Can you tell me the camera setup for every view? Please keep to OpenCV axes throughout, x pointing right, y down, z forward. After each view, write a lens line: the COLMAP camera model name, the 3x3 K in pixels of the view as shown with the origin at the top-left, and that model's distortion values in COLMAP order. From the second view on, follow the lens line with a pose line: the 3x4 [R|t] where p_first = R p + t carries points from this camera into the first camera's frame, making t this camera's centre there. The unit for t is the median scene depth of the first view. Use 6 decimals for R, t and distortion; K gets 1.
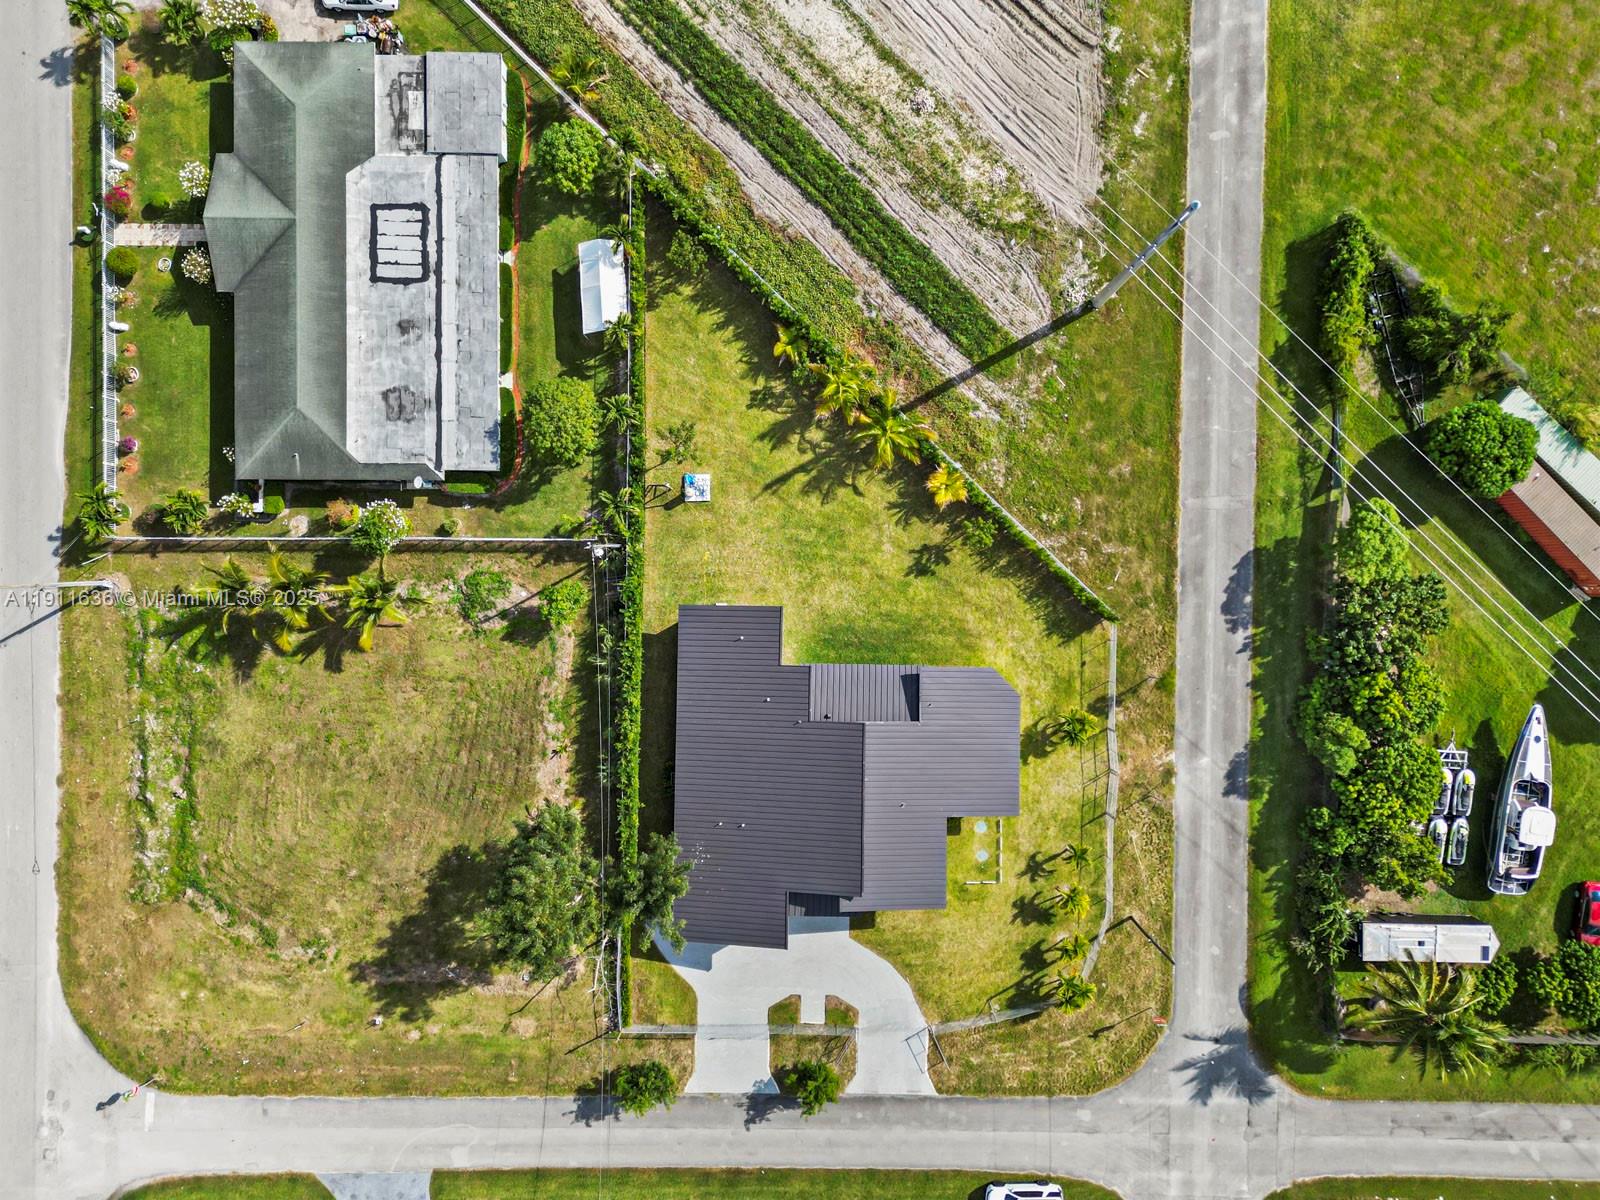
lens RADIAL K [[1114.1, 0, 806.3], [0, 1114.1, 594.5], [0, 0, 1]] dist [0.073270, -0.058905]
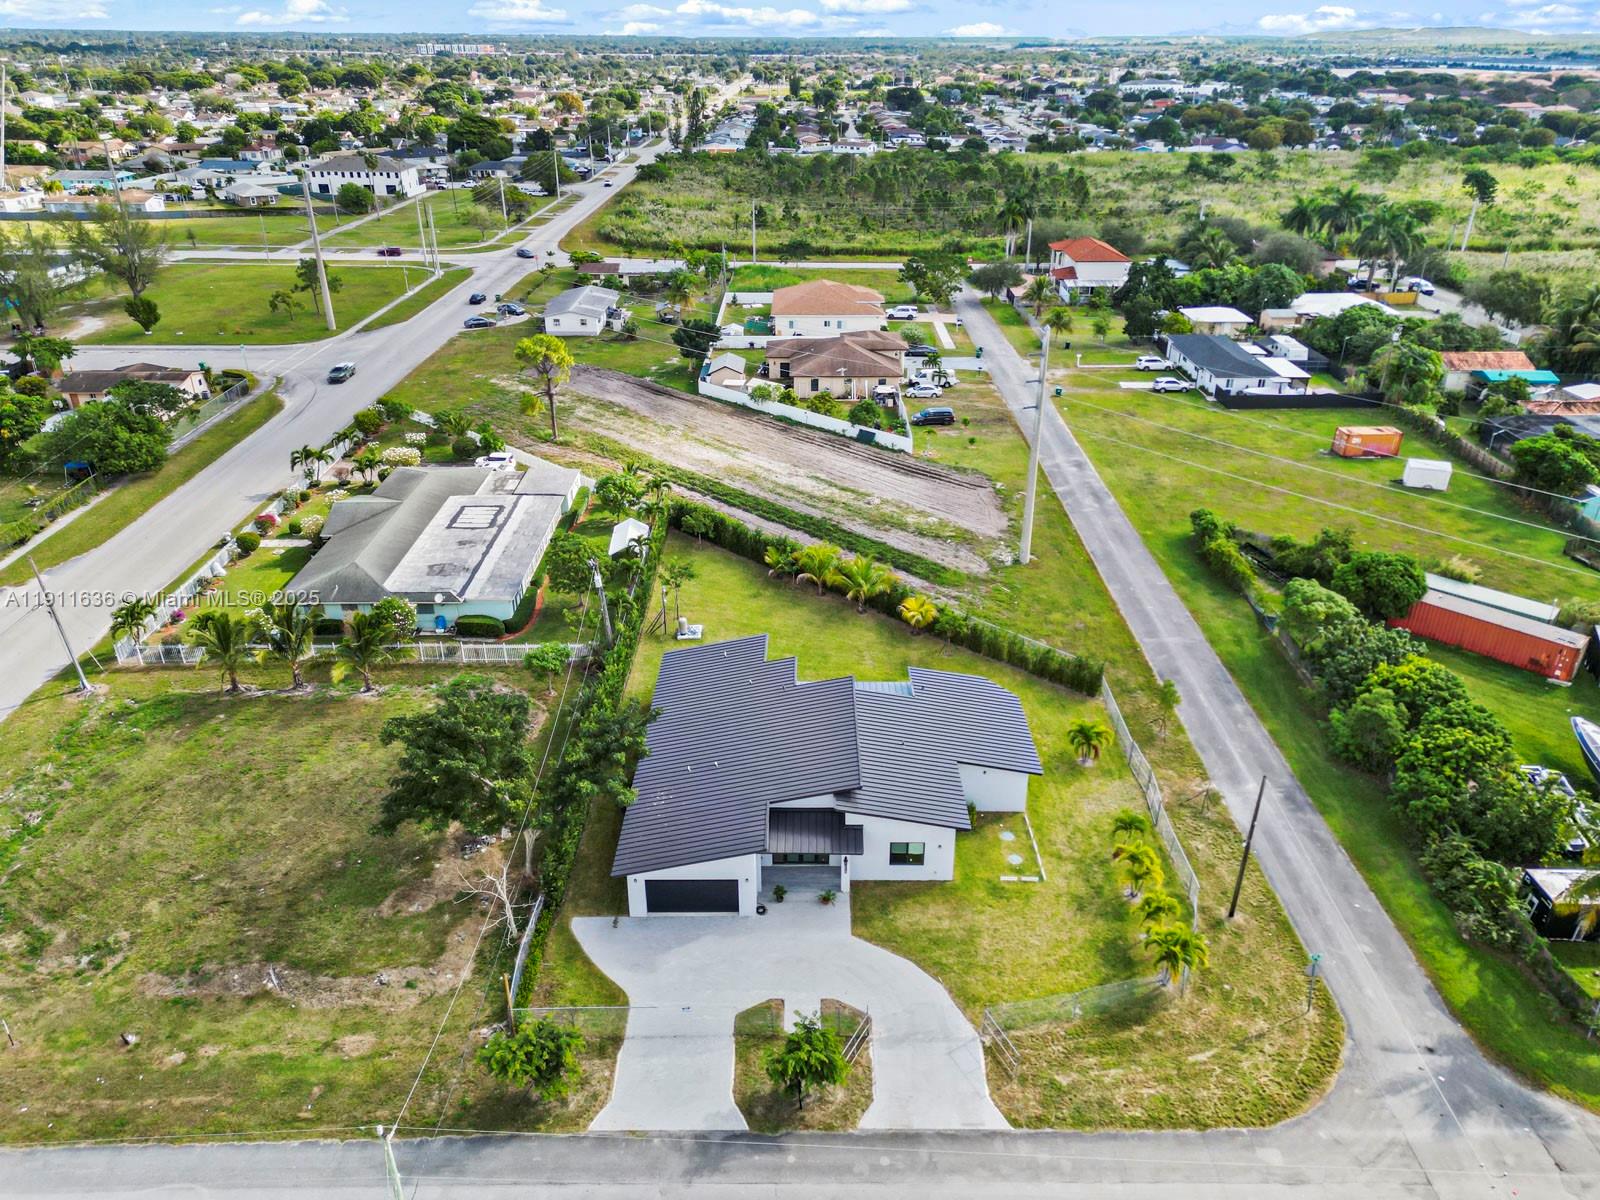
lens RADIAL K [[1114.1, 0, 806.3], [0, 1114.1, 594.5], [0, 0, 1]] dist [0.073270, -0.058905]
pose [[0.999868, -0.005041, 0.015423, -0.000772], [0.016054, 0.445155, -0.895310, 0.857223], [-0.002352, 0.895439, 0.445177, 0.484702]]
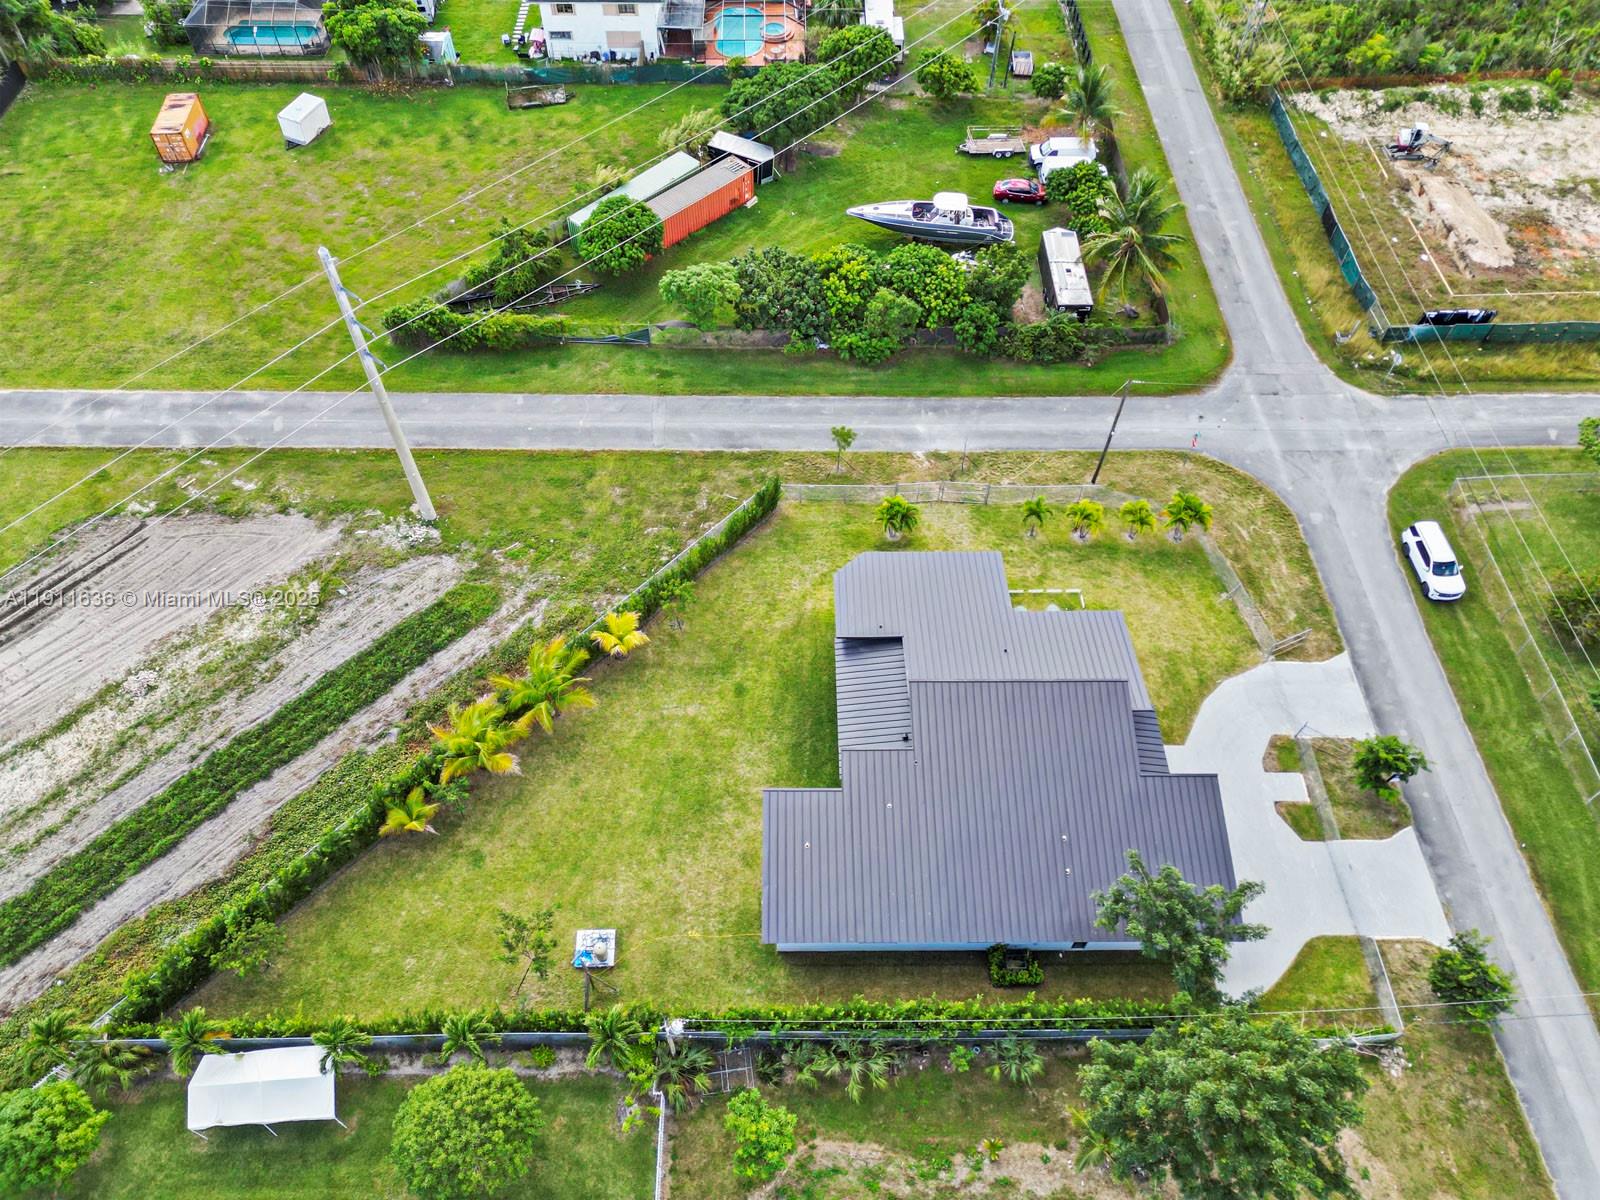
lens RADIAL K [[1114.1, 0, 806.3], [0, 1114.1, 594.5], [0, 0, 1]] dist [0.073270, -0.058905]
pose [[-0.025822, -0.805924, 0.591456, -0.338816], [0.999650, -0.017414, 0.019915, 0.025825], [-0.005750, 0.591763, 0.806092, 0.301711]]
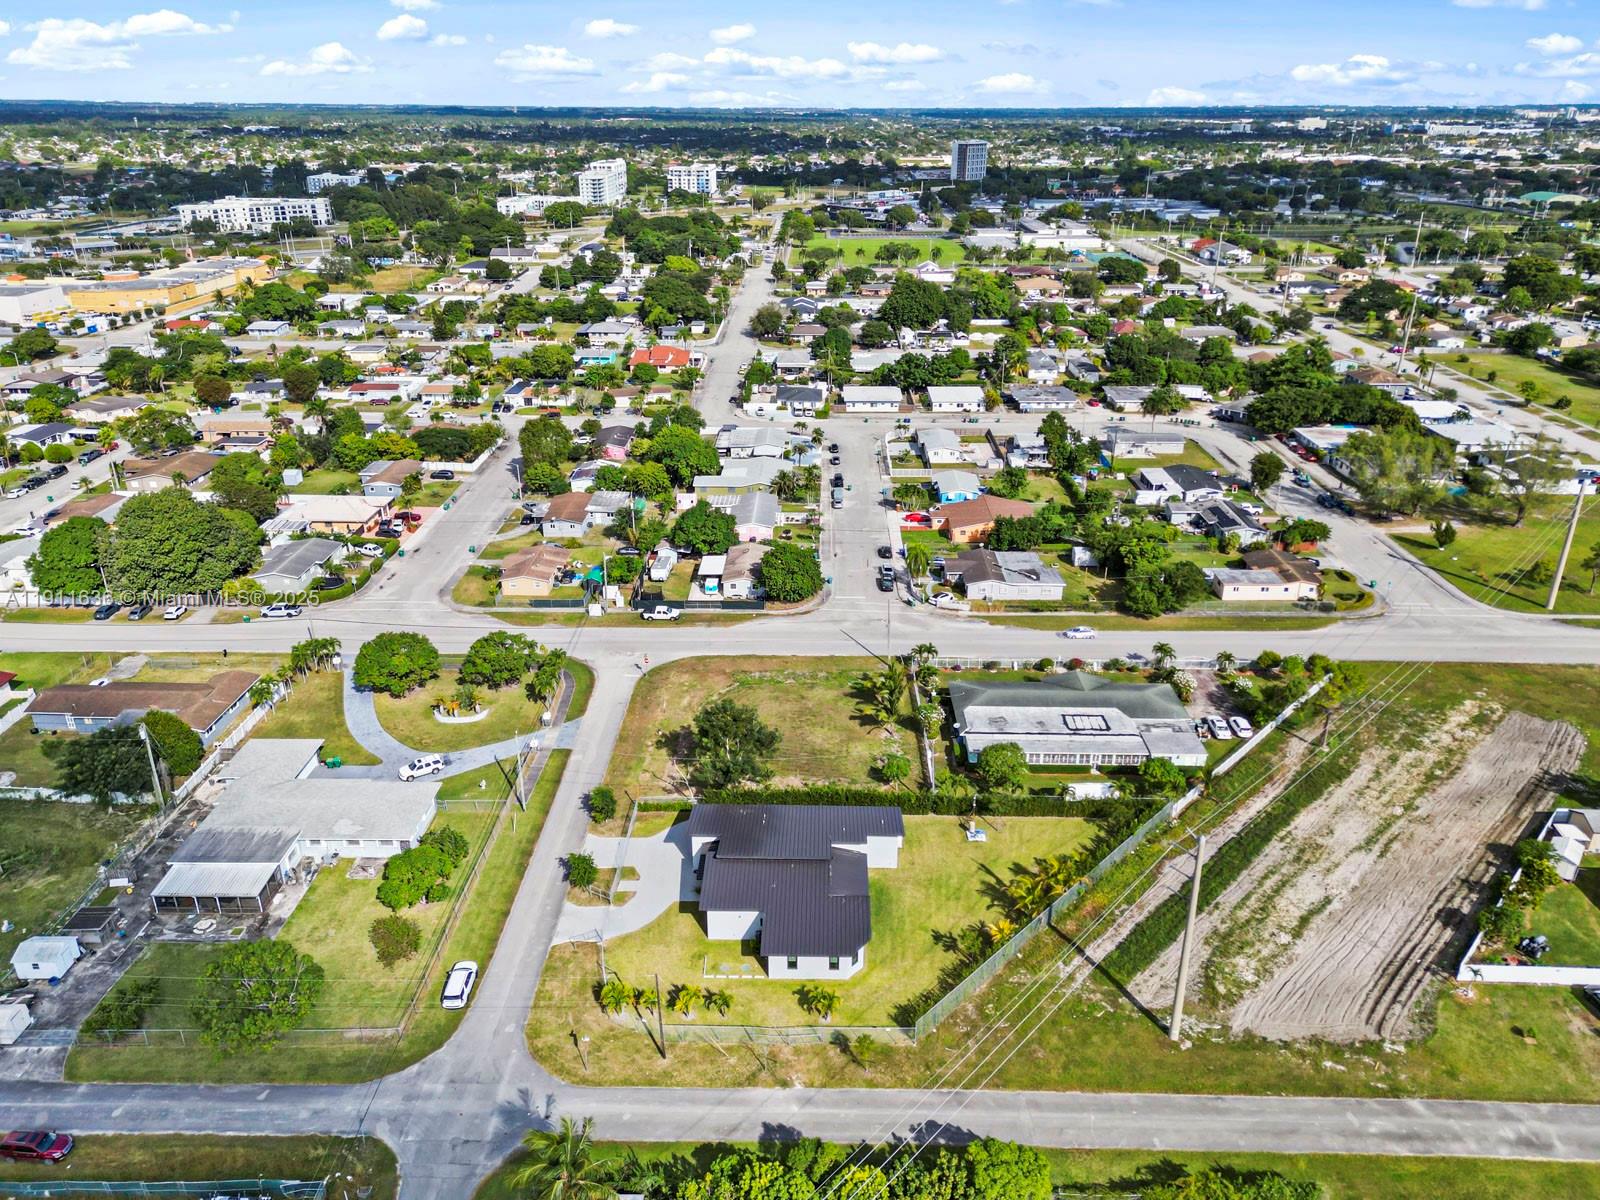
lens RADIAL K [[1114.1, 0, 806.3], [0, 1114.1, 594.5], [0, 0, 1]] dist [0.073270, -0.058905]
pose [[-0.006911, 0.399438, -0.916734, 1.193075], [-0.999974, -0.004826, 0.005436, 0.132826], [-0.002253, 0.916748, 0.399461, 0.073300]]
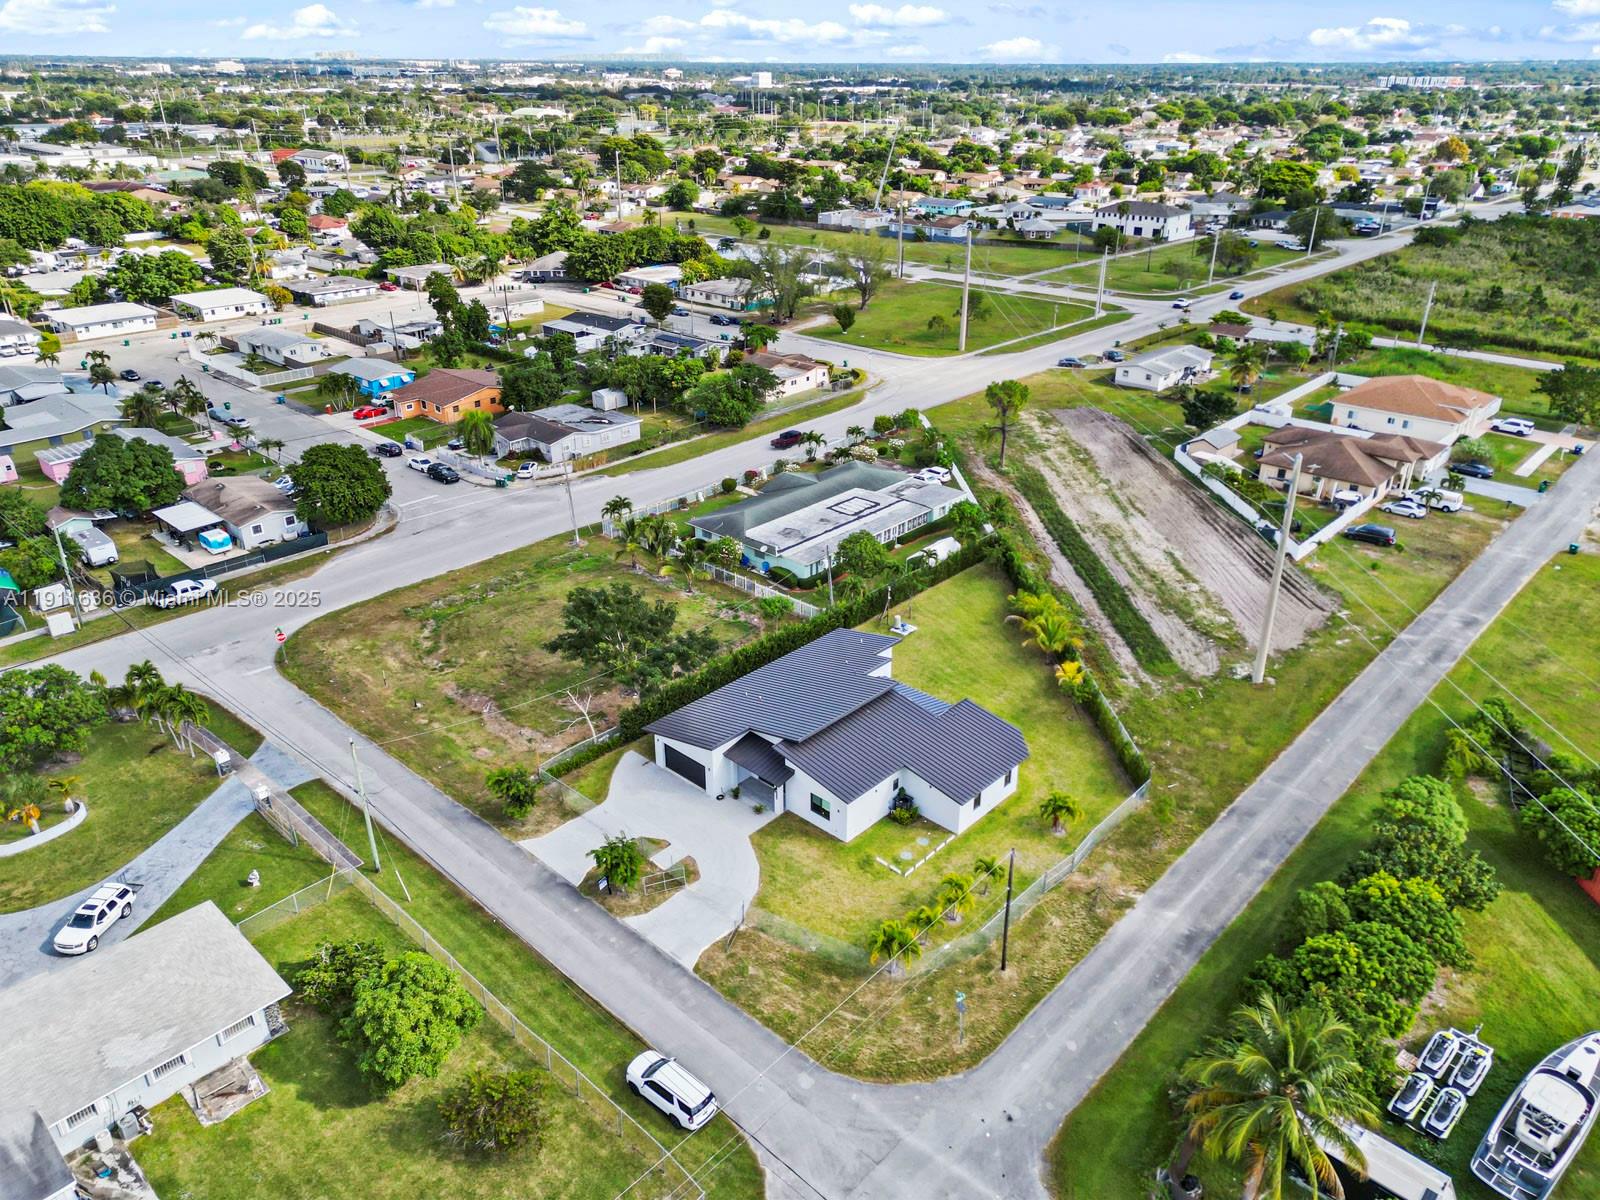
lens RADIAL K [[1114.1, 0, 806.3], [0, 1114.1, 594.5], [0, 0, 1]] dist [0.073270, -0.058905]
pose [[0.742369, 0.287984, -0.604941, 0.611276], [-0.669990, 0.317188, -0.671197, 0.866151], [-0.001414, 0.903580, 0.428417, 0.389157]]
